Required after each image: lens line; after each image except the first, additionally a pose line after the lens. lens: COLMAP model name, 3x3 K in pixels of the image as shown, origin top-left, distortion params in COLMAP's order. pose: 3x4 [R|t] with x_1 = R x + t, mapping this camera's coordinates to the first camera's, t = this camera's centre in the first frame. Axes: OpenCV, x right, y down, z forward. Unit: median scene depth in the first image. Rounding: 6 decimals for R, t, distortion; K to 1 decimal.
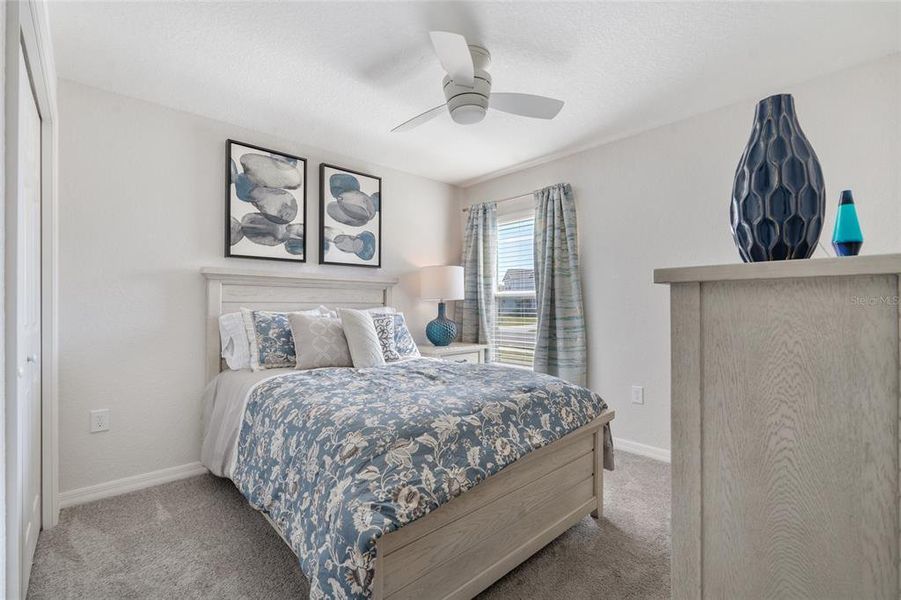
lens RADIAL K [[392.4, 0, 450.5], [0, 392.4, 300.0], [0, 0, 1]] dist [-0.002469, -0.000463]
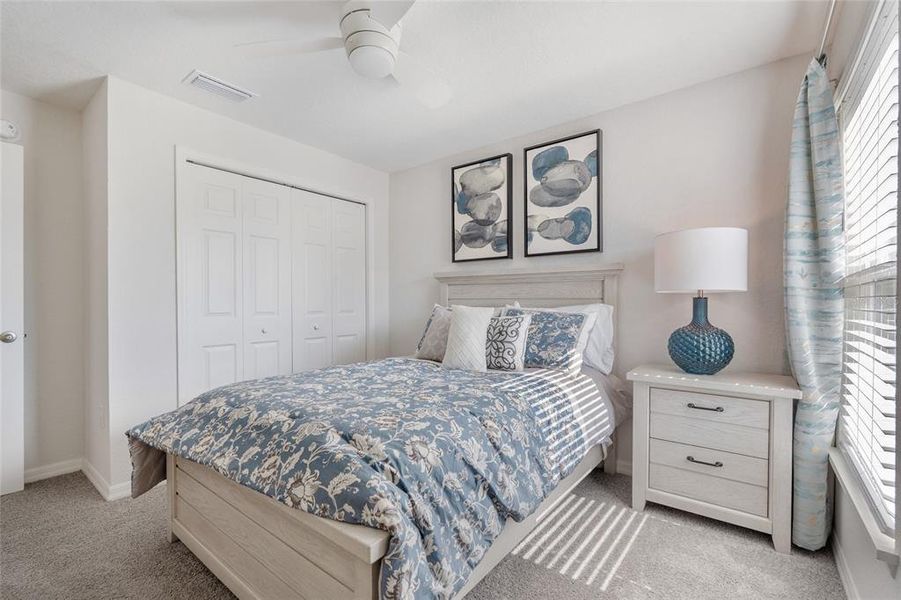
lens RADIAL K [[392.4, 0, 450.5], [0, 392.4, 300.0], [0, 0, 1]] dist [-0.002469, -0.000463]
pose [[0.172912, -0.001774, -0.984936, 0.587663], [0.015200, 0.999884, 0.000868, 0.006708], [0.984820, -0.015122, 0.172919, 0.692921]]
